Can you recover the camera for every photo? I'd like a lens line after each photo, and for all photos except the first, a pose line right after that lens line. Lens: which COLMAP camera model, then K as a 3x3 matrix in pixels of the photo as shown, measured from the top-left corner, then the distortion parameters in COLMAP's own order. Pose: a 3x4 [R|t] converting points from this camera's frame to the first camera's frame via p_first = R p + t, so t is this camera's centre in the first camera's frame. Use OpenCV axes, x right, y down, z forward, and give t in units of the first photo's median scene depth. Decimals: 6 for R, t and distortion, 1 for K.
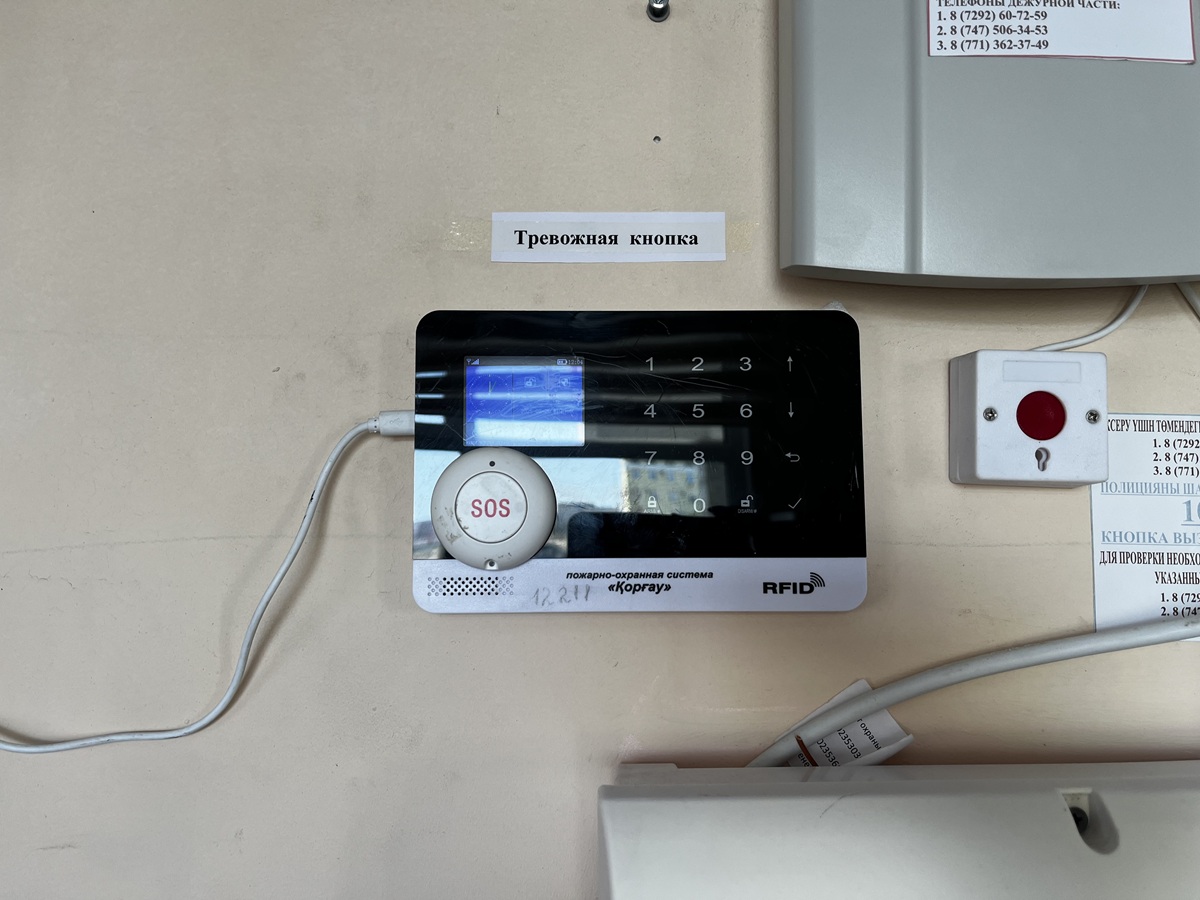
lens RADIAL K [[919.0, 0, 606.0], [0, 919.0, 449.1], [0, 0, 1]] dist [0.007500, 0.002104]
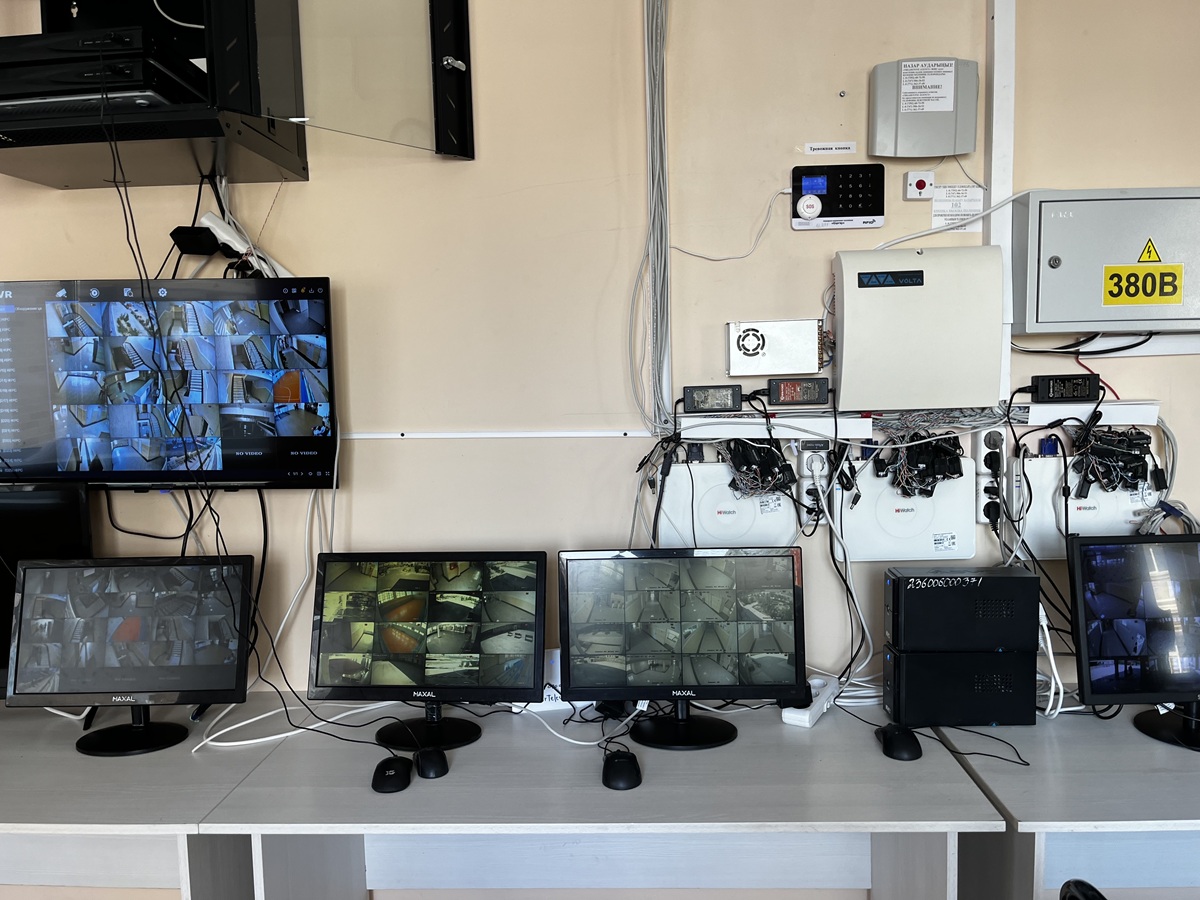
lens RADIAL K [[919.0, 0, 591.8], [0, 919.0, 447.7], [0, 0, 1]] dist [0.007500, 0.002104]
pose [[0.999490, -0.021821, -0.023298, -1.180014], [0.025877, 0.981227, 0.191113, 0.349235], [0.018691, -0.191618, 0.981292, -4.055842]]
